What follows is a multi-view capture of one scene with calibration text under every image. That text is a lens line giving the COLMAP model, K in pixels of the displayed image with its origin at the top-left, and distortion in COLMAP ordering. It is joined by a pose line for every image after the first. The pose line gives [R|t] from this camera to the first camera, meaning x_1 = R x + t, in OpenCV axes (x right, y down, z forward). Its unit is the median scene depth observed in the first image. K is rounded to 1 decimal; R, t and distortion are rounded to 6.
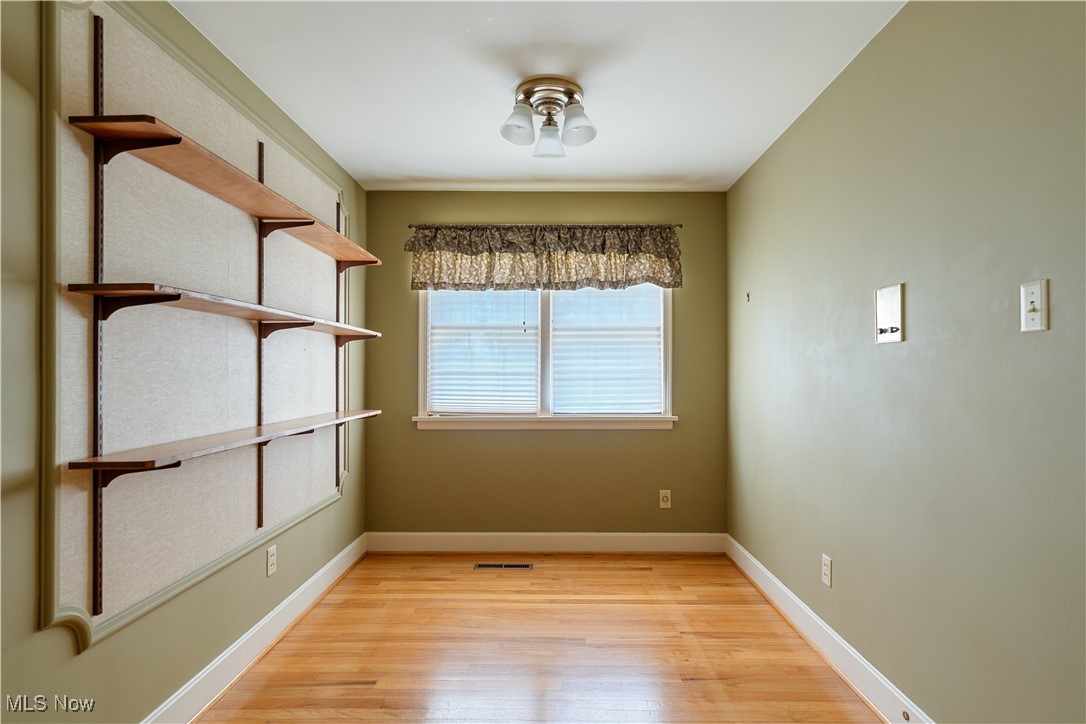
lens RADIAL K [[549.0, 0, 544.6], [0, 549.0, 367.2], [0, 0, 1]] dist [0.006830, 0.000586]
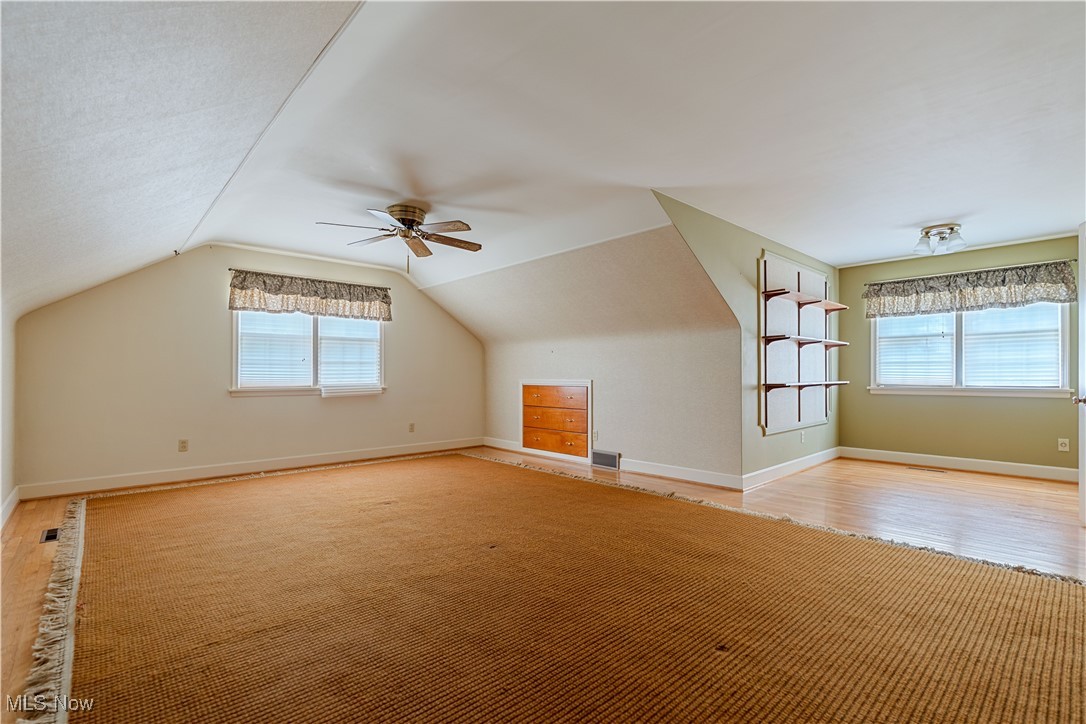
lens RADIAL K [[510.2, 0, 535.3], [0, 510.2, 376.2], [0, 0, 1]] dist [-0.004422, -0.000817]
pose [[0.690049, -0.001600, -0.723761, 0.235442], [0.008962, 0.999940, 0.006333, 0.034702], [0.723707, -0.010856, 0.690022, -1.016276]]
